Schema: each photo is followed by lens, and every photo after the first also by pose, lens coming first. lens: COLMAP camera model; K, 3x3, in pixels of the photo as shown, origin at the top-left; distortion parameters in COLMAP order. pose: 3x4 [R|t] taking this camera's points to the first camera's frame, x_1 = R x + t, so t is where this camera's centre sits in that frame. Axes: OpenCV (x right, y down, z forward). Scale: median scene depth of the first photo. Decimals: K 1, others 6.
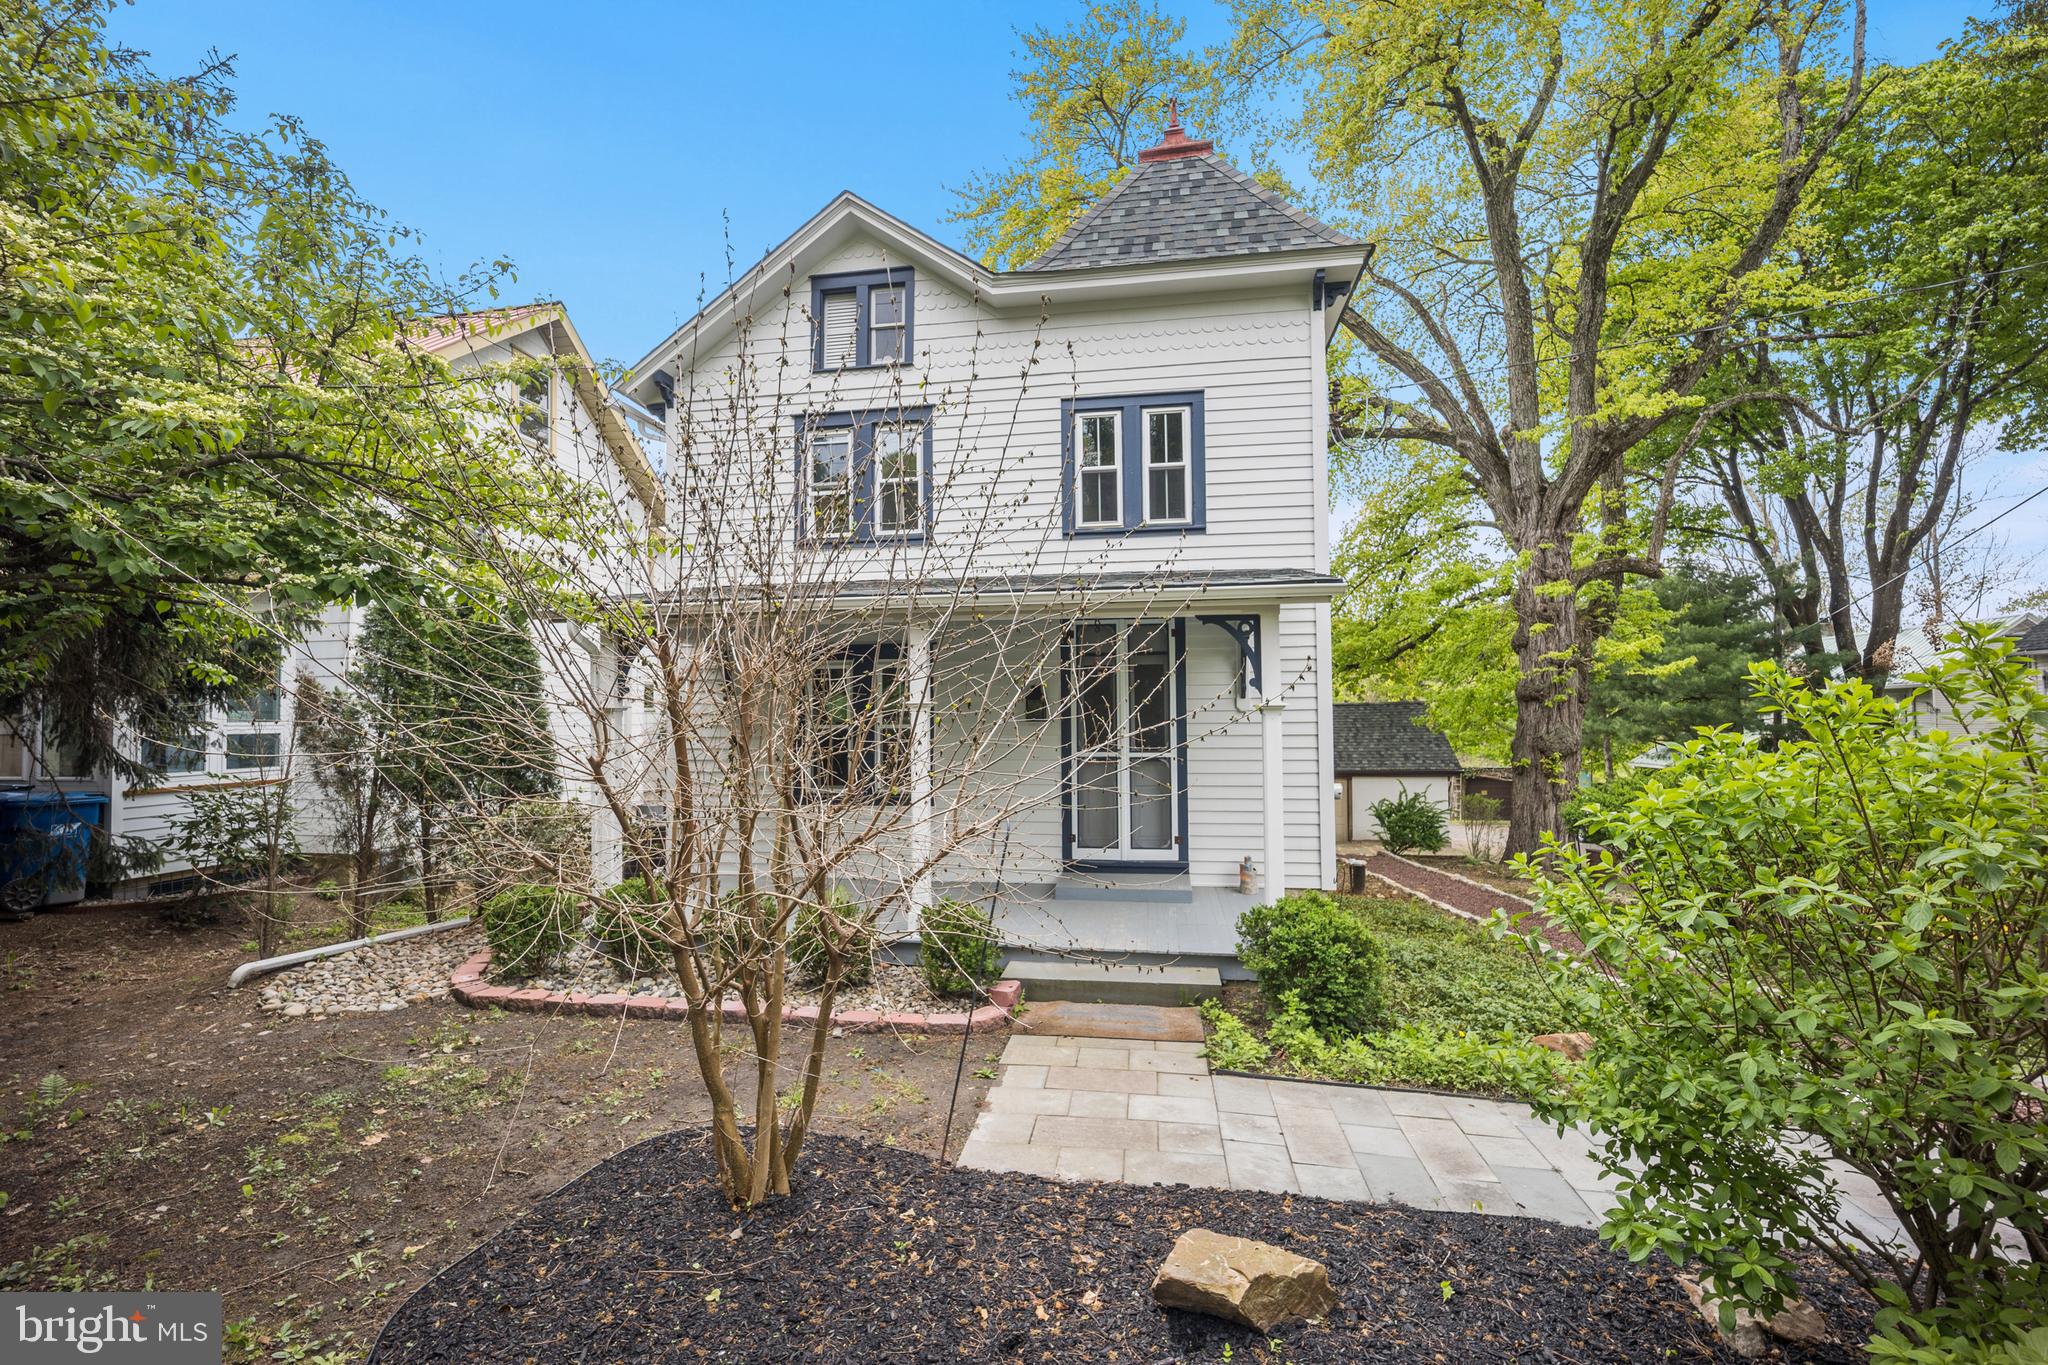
lens RADIAL K [[838.9, 0, 1017.4], [0, 838.9, 684.3], [0, 0, 1]] dist [-0.009662, -0.000520]
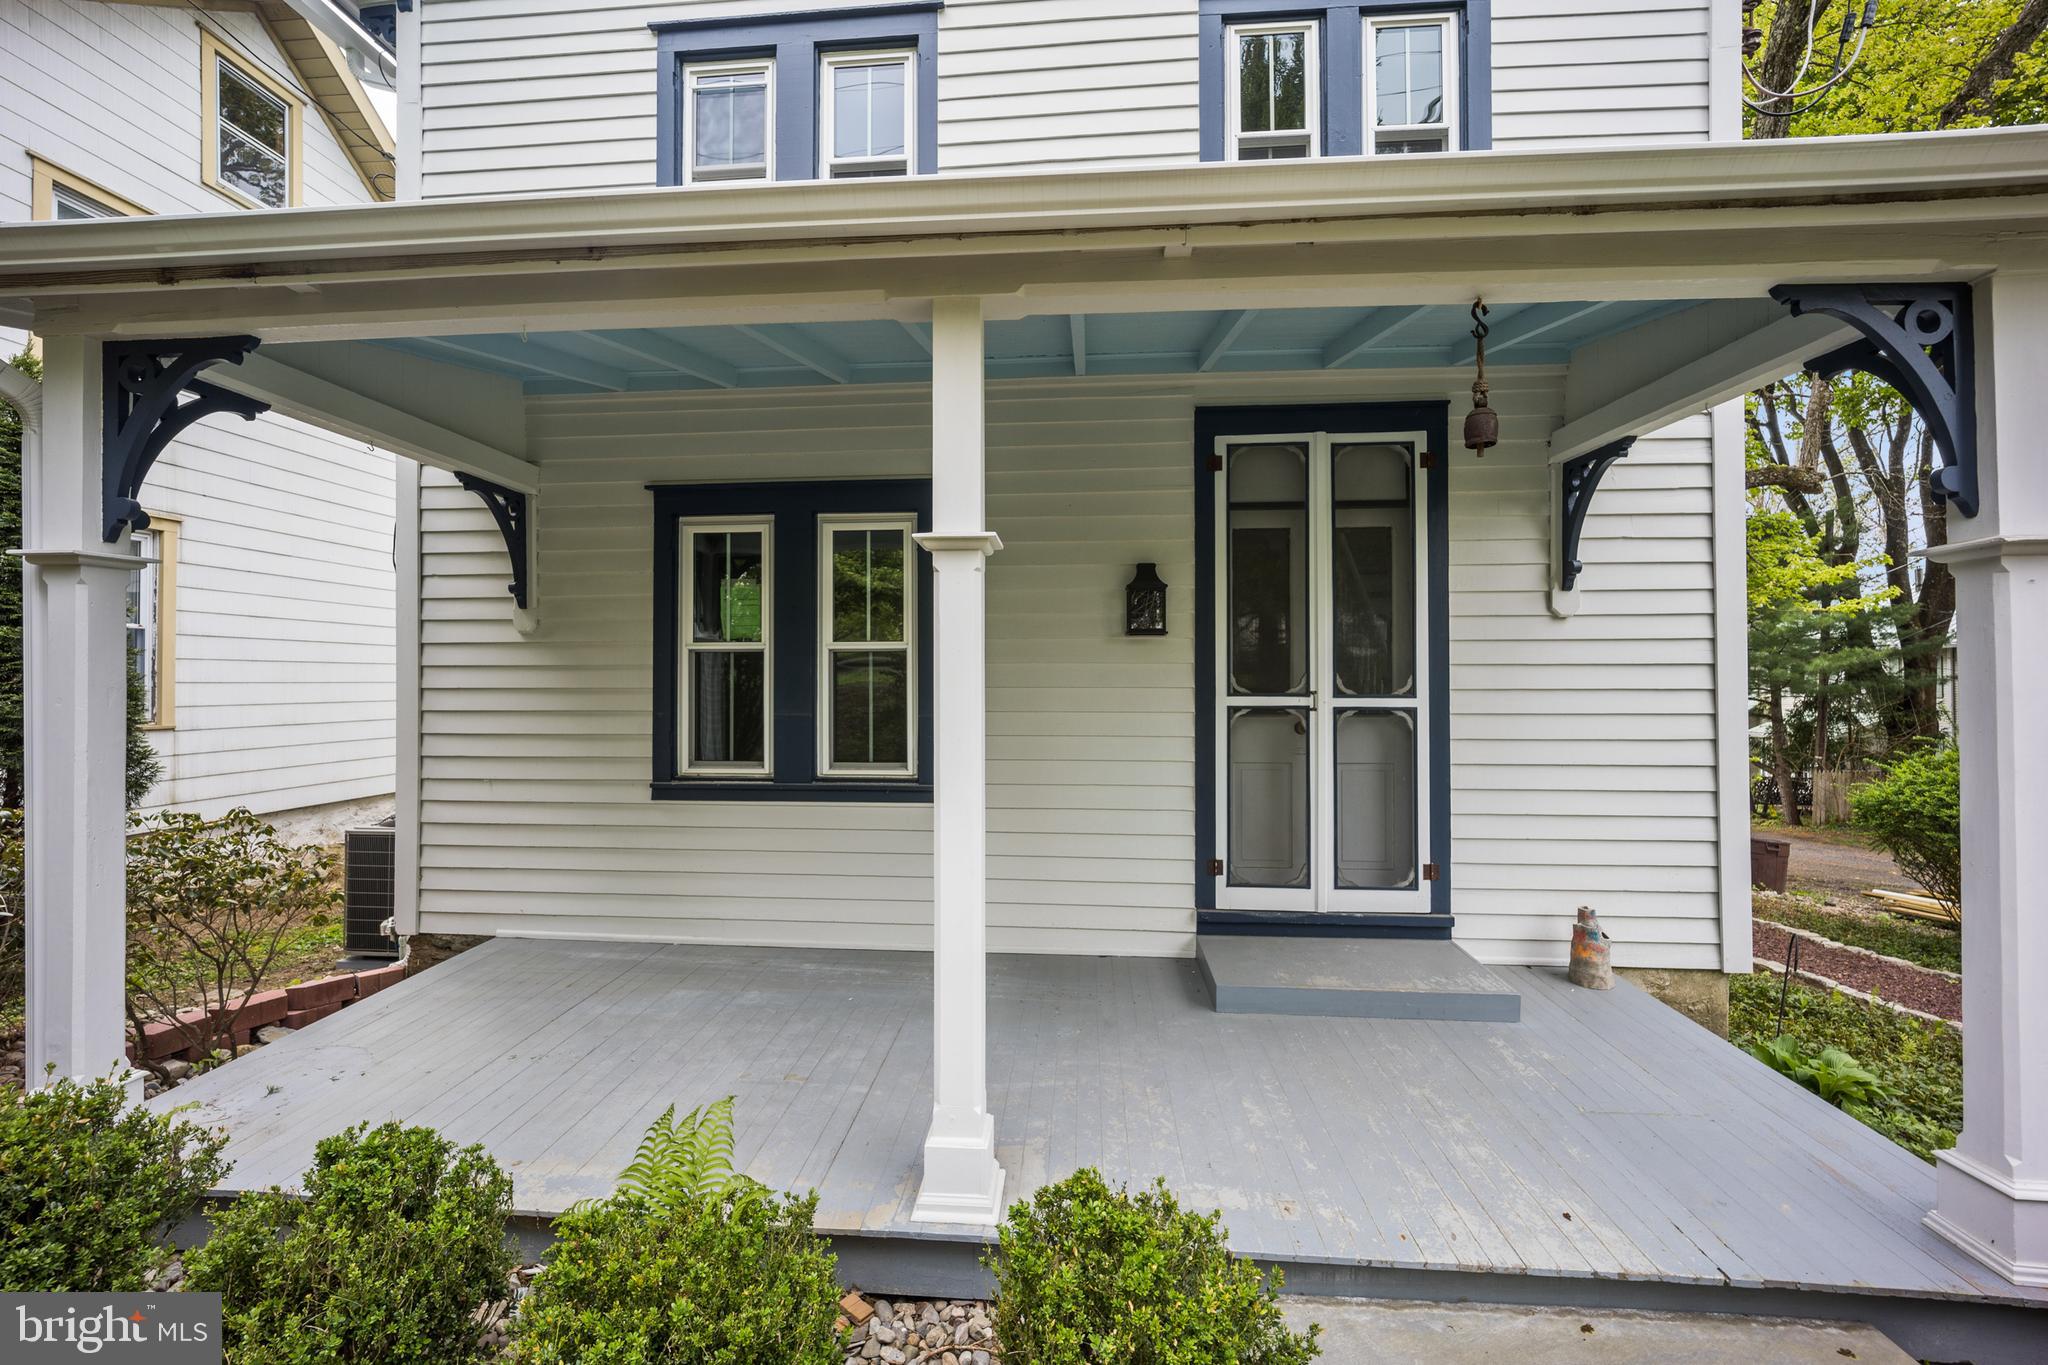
lens RADIAL K [[838.9, 0, 1027.6], [0, 838.9, 679.5], [0, 0, 1]] dist [-0.009662, -0.000520]
pose [[0.995959, 0.010627, 0.089181, -0.094224], [-0.014154, 0.999138, 0.039019, 0.053856], [-0.088690, -0.040124, 0.995251, 0.521599]]
